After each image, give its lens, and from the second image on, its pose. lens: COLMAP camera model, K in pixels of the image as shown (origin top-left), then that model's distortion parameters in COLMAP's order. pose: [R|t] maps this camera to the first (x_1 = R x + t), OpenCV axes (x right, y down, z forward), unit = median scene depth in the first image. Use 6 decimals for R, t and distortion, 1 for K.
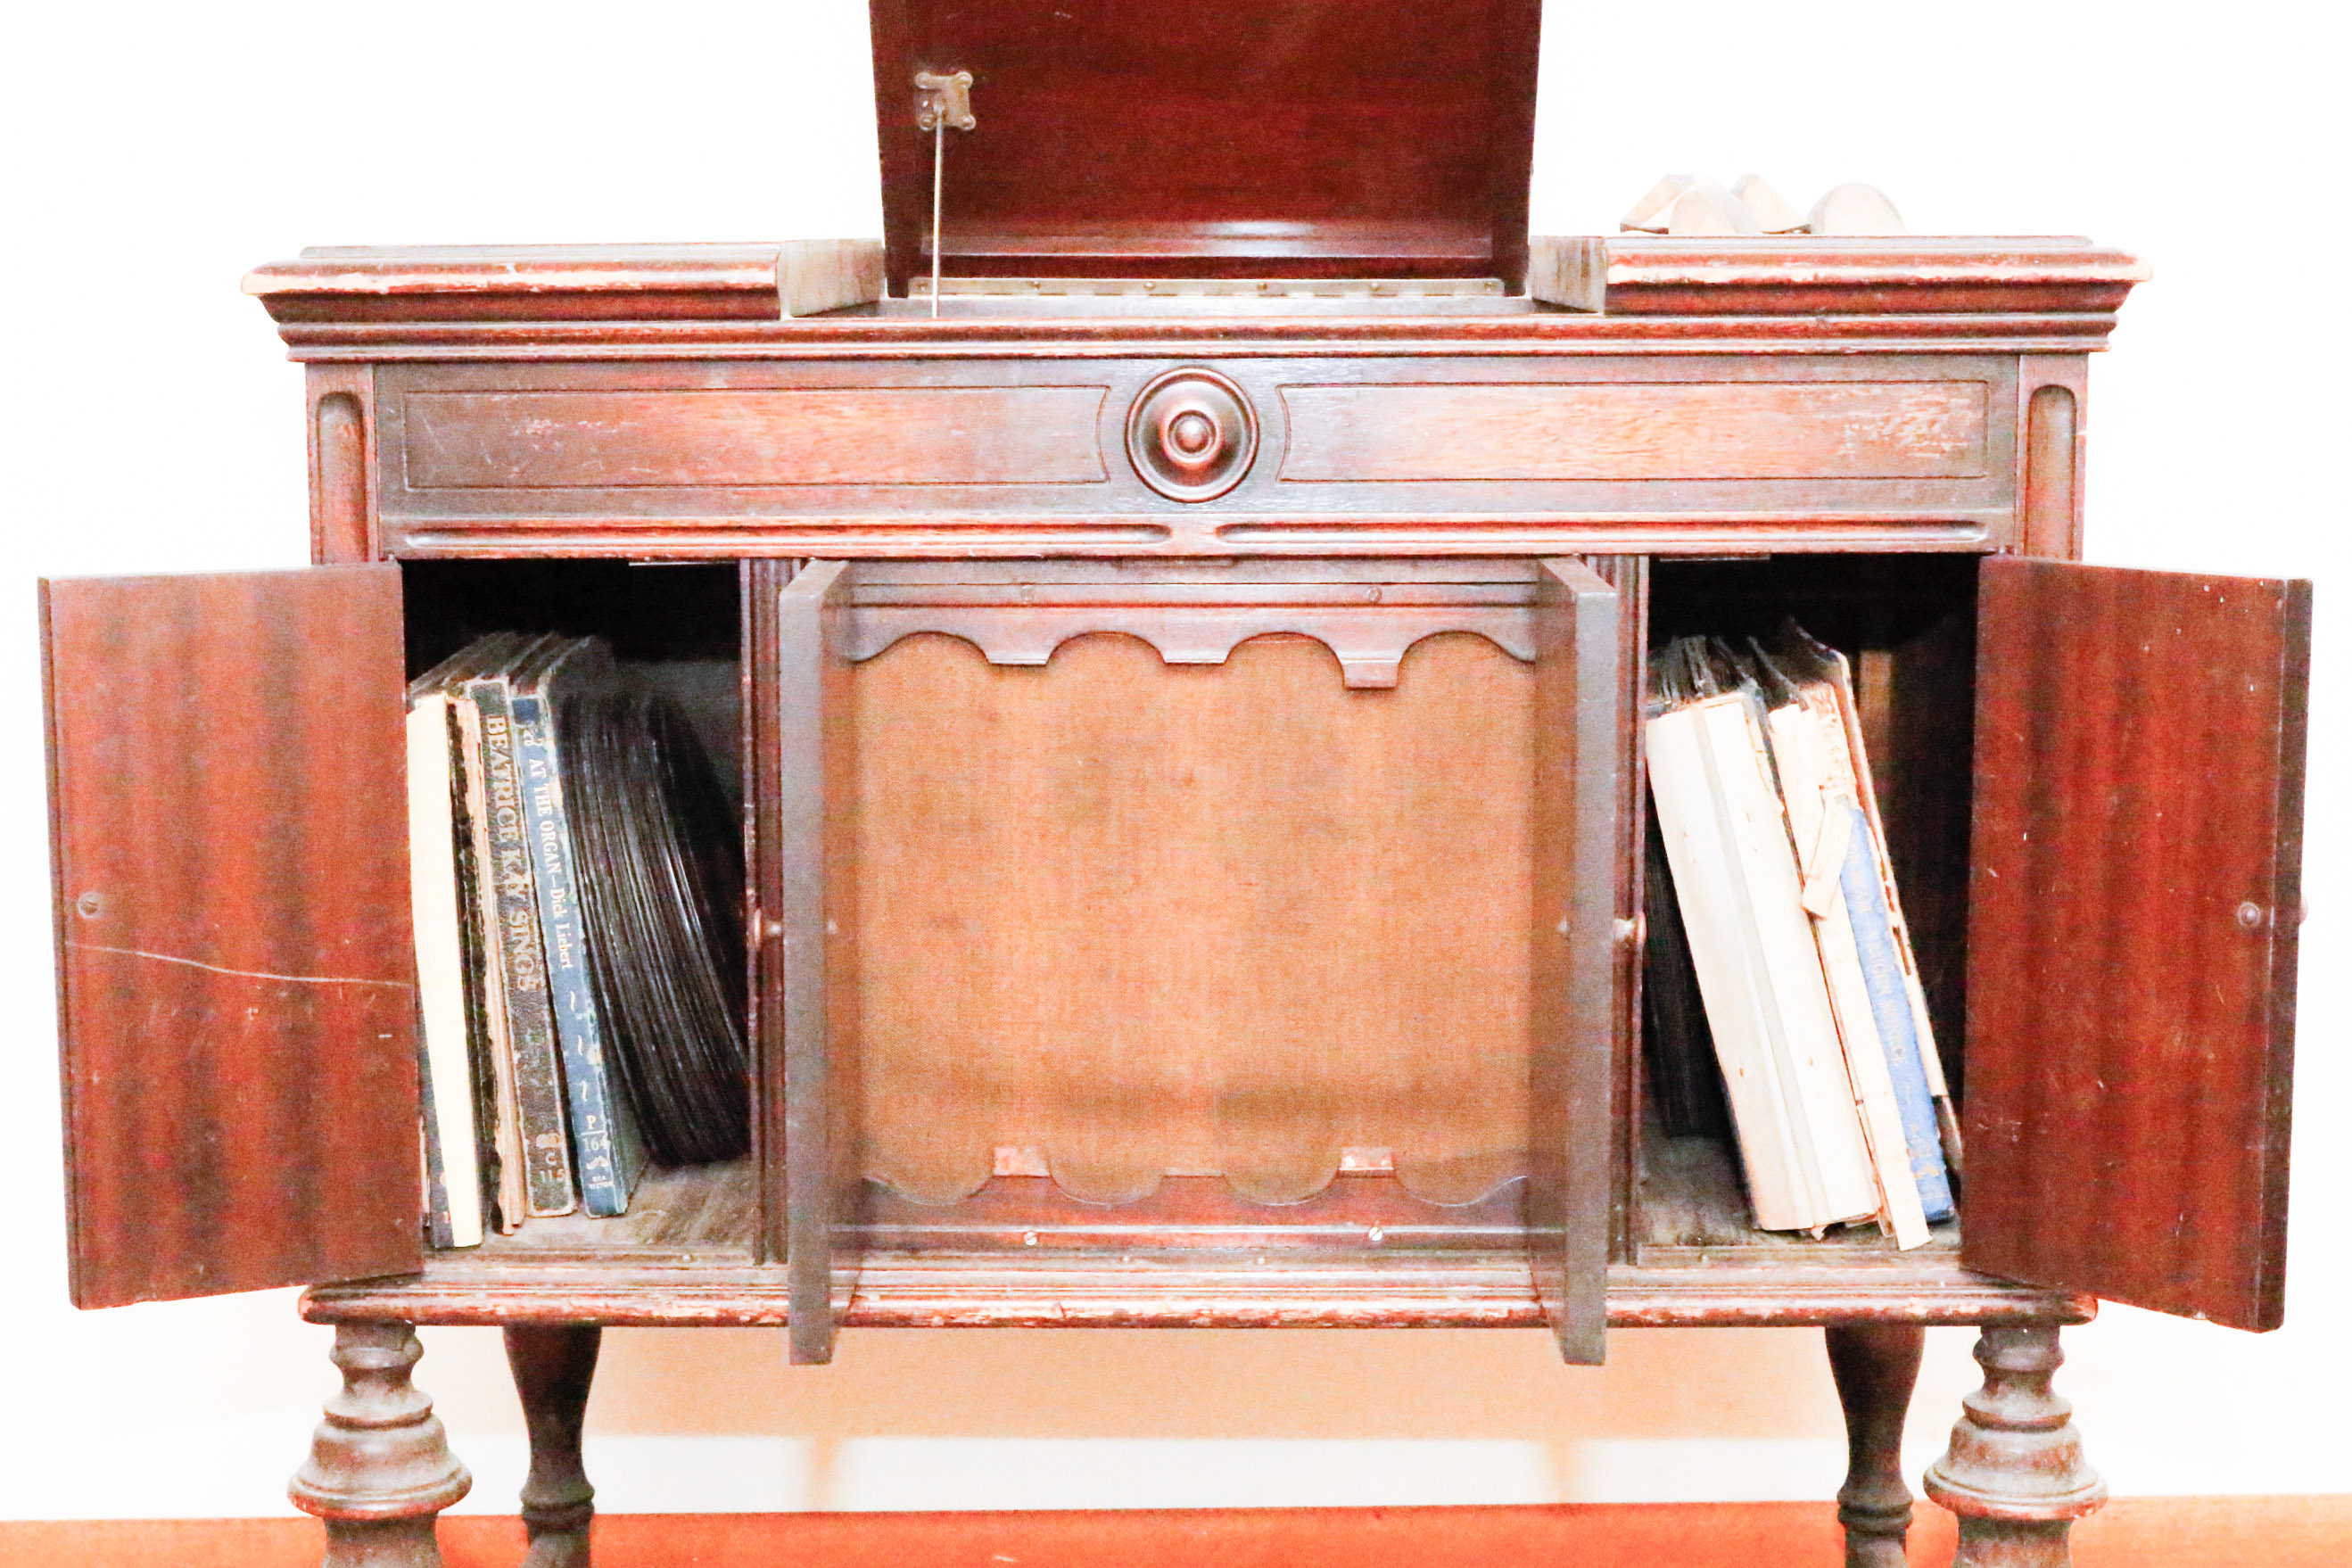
lens RADIAL K [[4010.4, 0, 1176.0], [0, 4010.4, 784.0], [0, 0, 1]] dist [-0.011390, 0.131386]
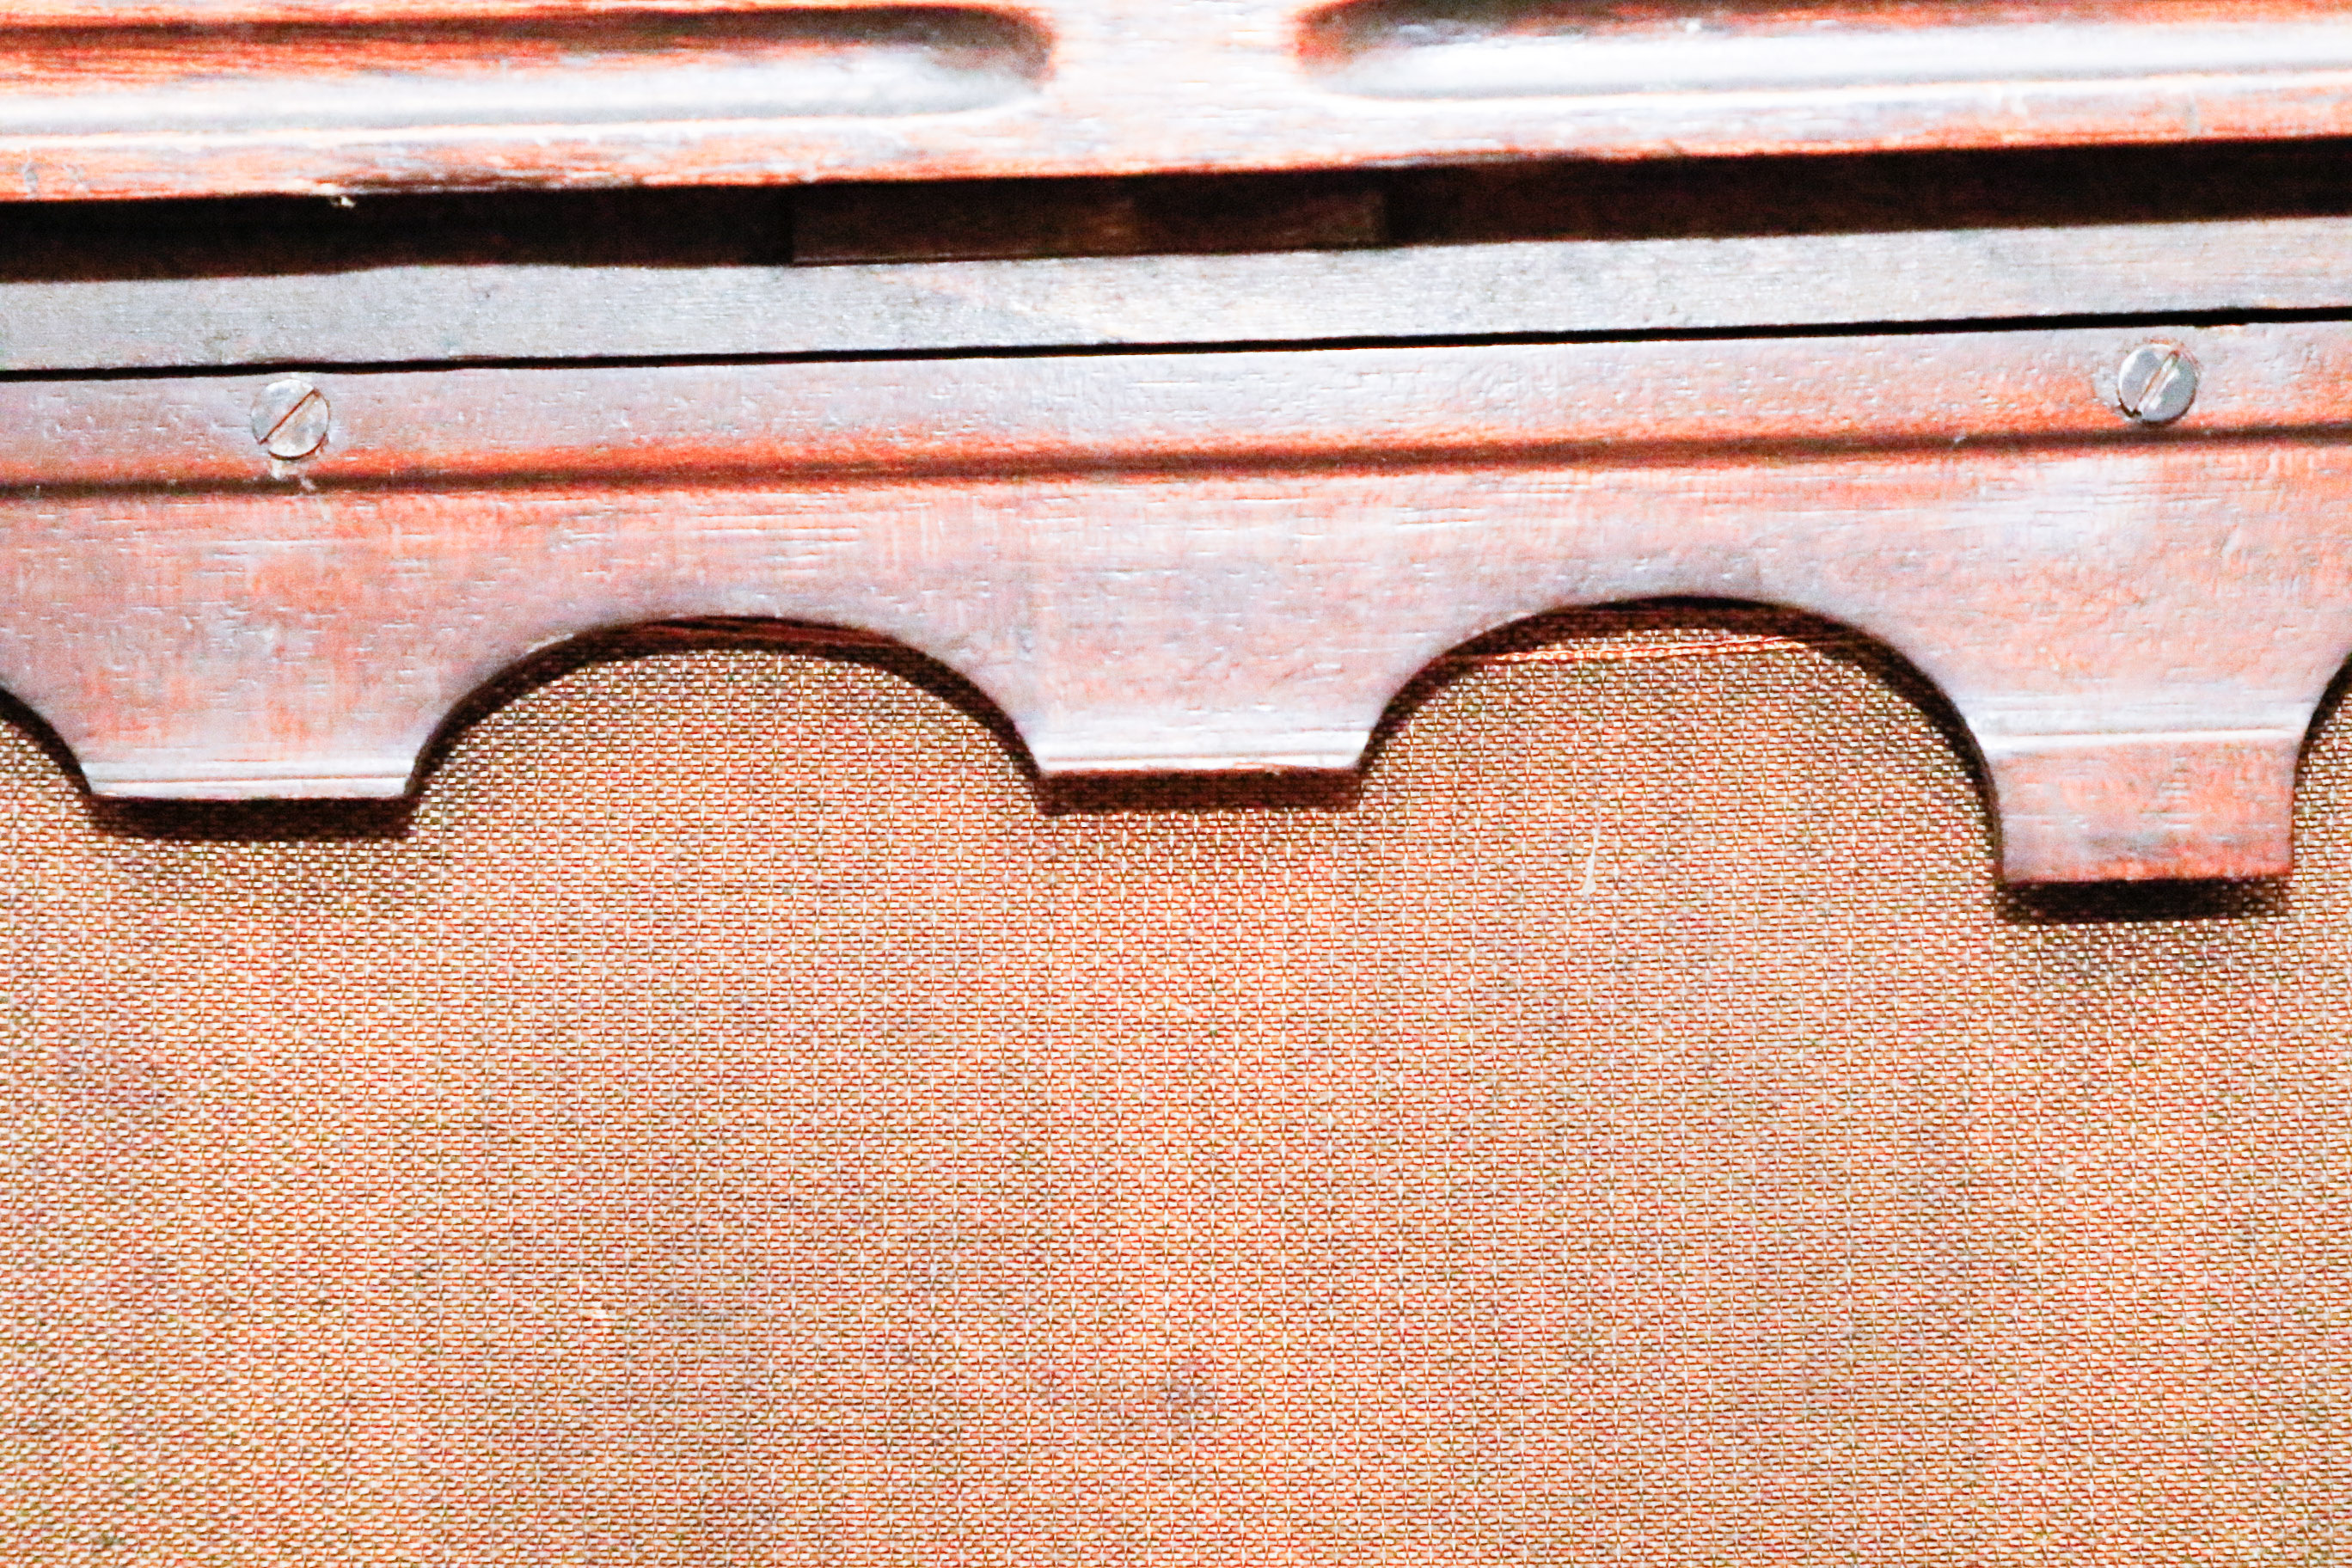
lens RADIAL K [[9126.6, 0, 1176.0], [0, 9126.6, 784.0], [0, 0, 1]] dist [0.015142, 0.619648]
pose [[0.999716, -0.023608, 0.003254, 0.002197], [0.023727, 0.998774, -0.043436, -0.011200], [-0.002225, 0.043501, 0.999051, 0.574428]]
